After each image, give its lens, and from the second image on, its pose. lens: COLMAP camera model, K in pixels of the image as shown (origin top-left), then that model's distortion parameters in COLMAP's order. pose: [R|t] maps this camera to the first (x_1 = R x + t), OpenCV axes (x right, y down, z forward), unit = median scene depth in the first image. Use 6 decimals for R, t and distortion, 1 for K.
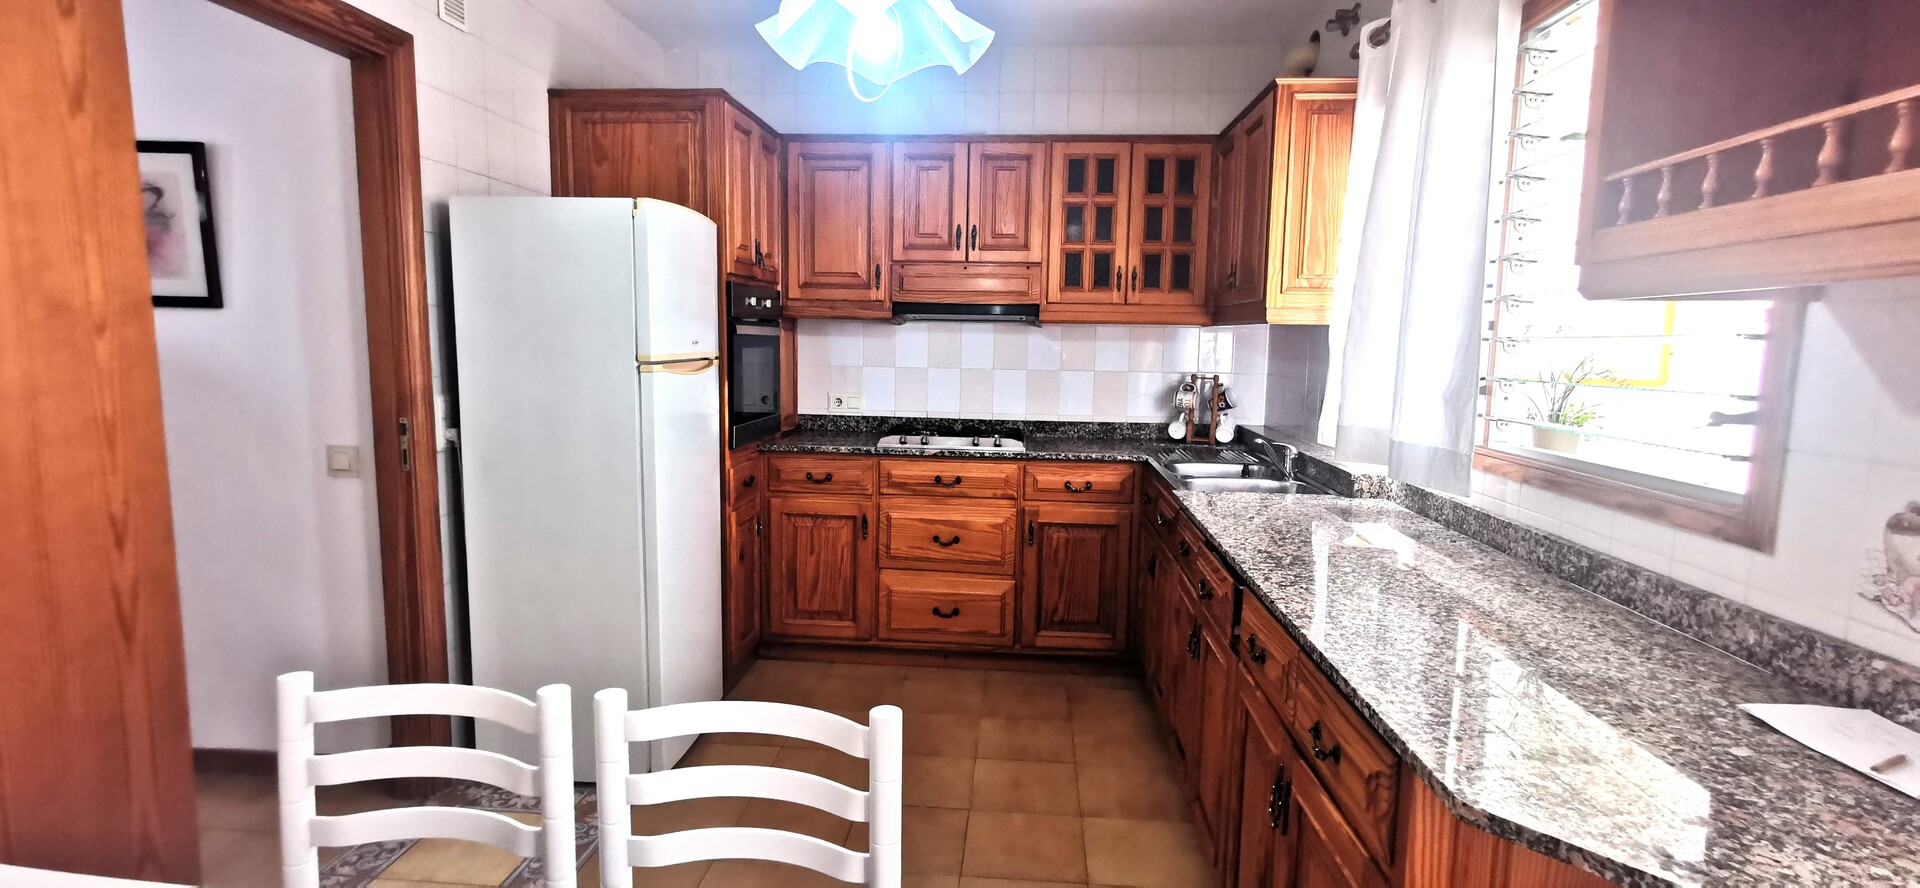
lens RADIAL K [[878.5, 0, 960.0], [0, 878.5, 444.0], [0, 0, 1]] dist [0.002675, 0.000250]
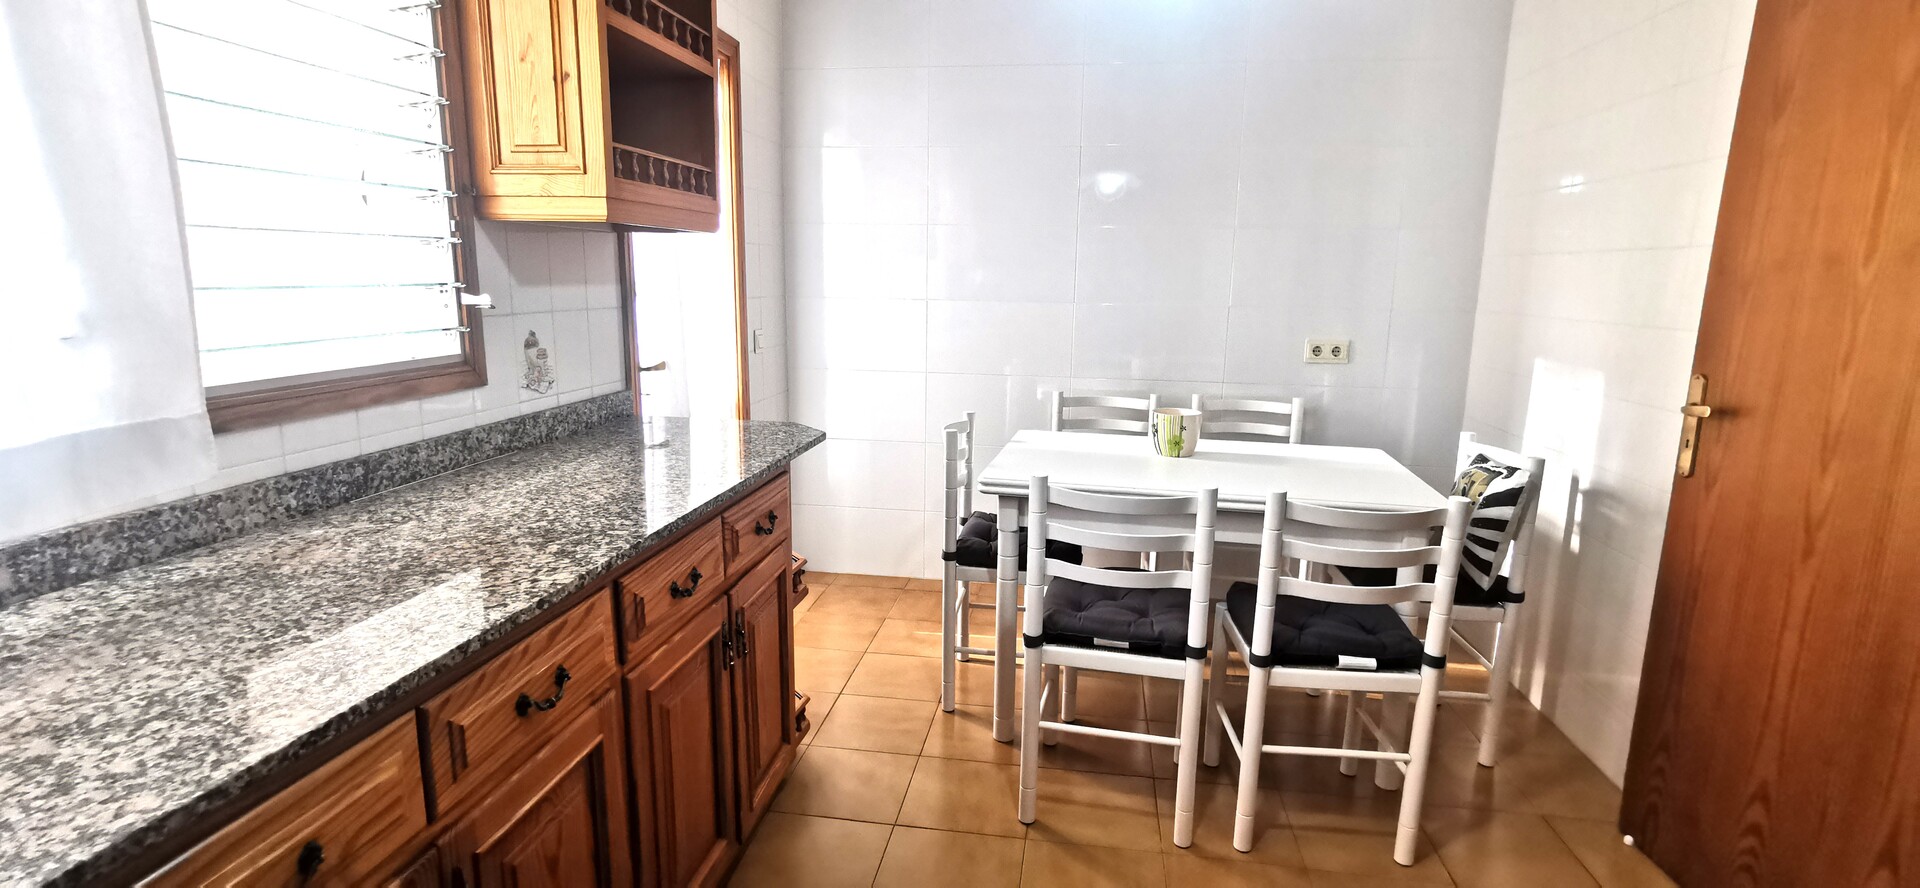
lens RADIAL K [[878.5, 0, 960.0], [0, 878.5, 444.0], [0, 0, 1]] dist [0.002675, 0.000250]
pose [[-0.997535, -0.044138, 0.054547, 0.011530], [-0.025550, 0.952495, 0.303480, -0.209640], [-0.065351, 0.301339, -0.951275, 1.949967]]
